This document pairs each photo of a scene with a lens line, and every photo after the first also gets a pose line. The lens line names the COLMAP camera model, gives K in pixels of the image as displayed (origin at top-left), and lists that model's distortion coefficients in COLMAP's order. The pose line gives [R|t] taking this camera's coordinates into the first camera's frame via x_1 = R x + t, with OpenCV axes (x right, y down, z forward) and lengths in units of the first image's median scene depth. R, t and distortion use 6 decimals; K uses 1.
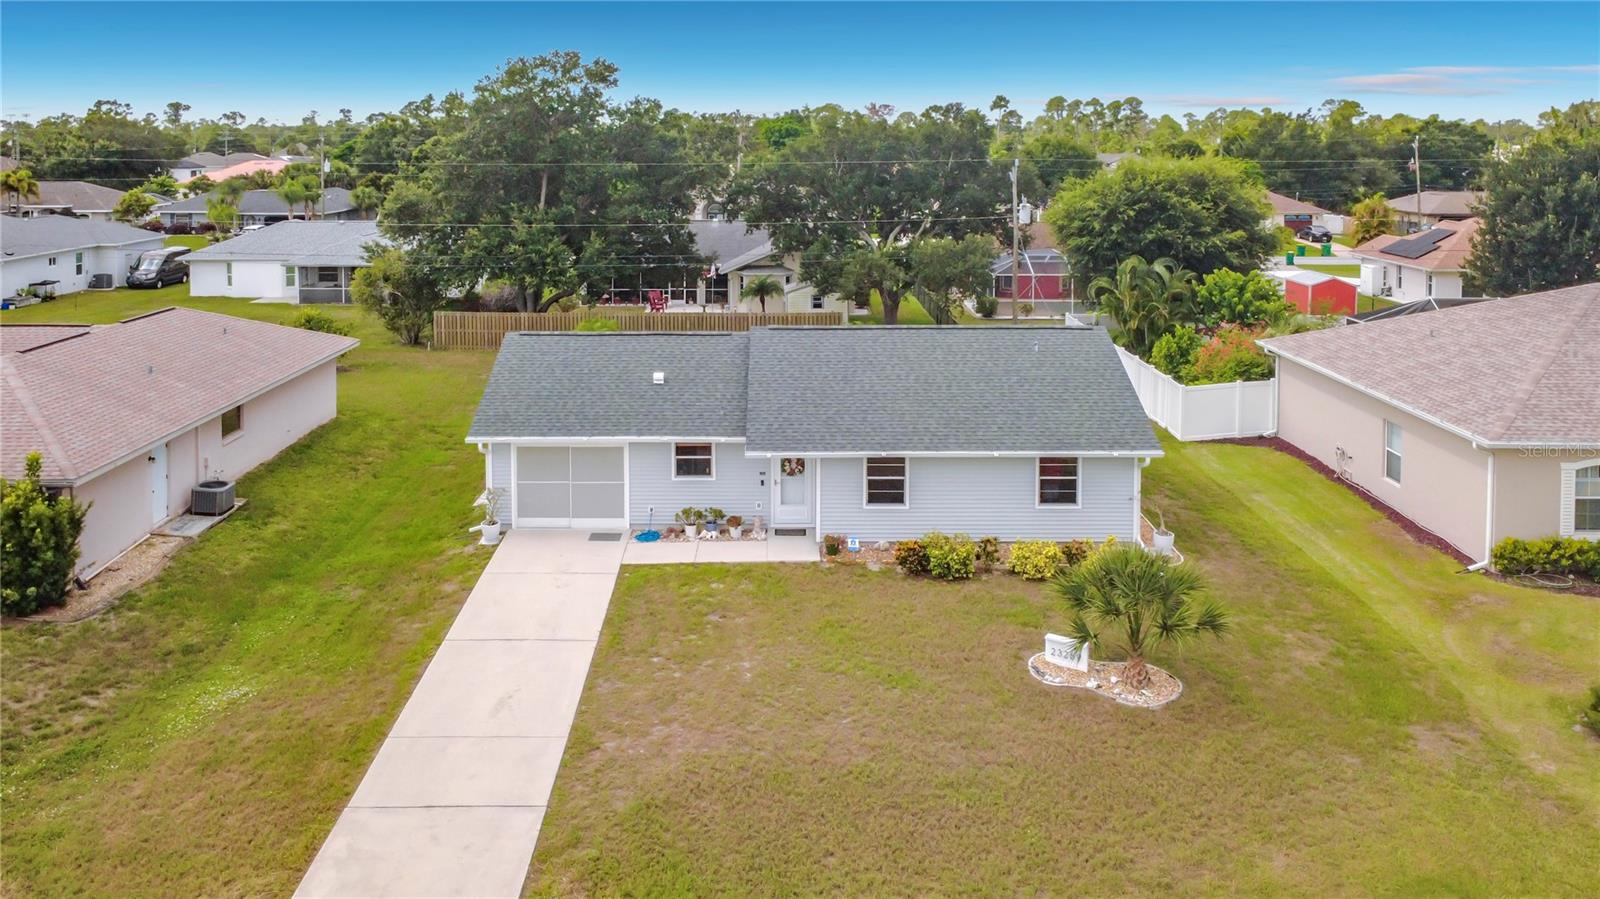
lens RADIAL K [[1214.8, 0, 756.0], [0, 1214.8, 180.2], [0, 0, 1]] dist [-0.003000, 0.001342]
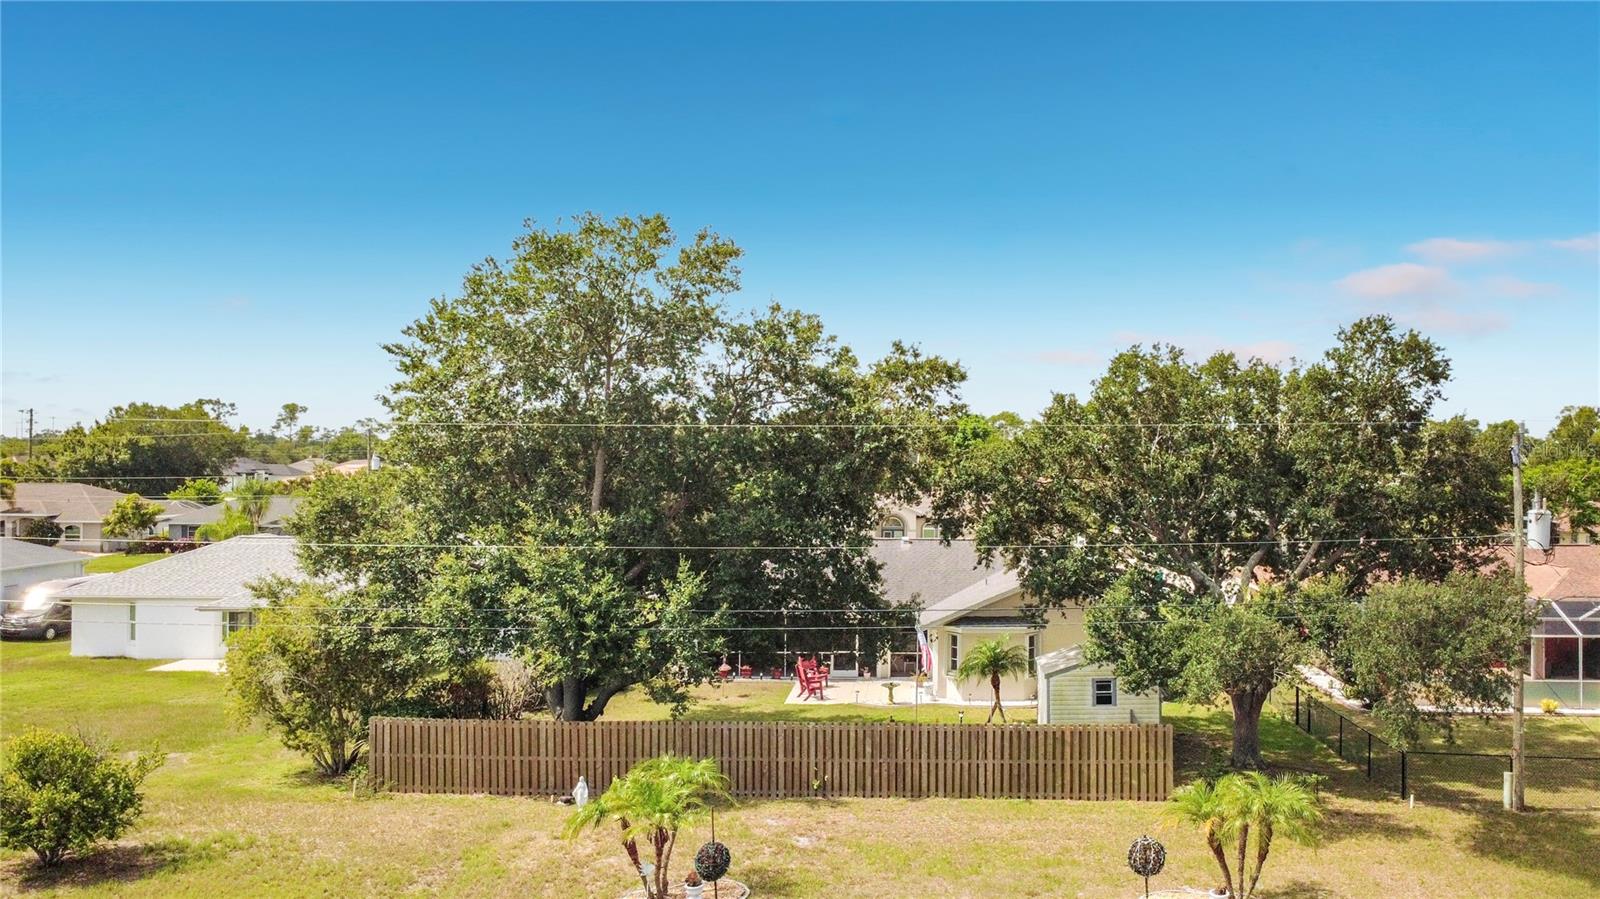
lens RADIAL K [[1222.8, 0, 925.7], [0, 1222.8, 426.1], [0, 0, 1]] dist [0.000365, -0.001417]
pose [[0.999974, 0.006124, 0.003723, -0.069641], [-0.005899, 0.998322, -0.057606, 0.029789], [-0.004070, 0.057583, 0.998332, 0.969495]]
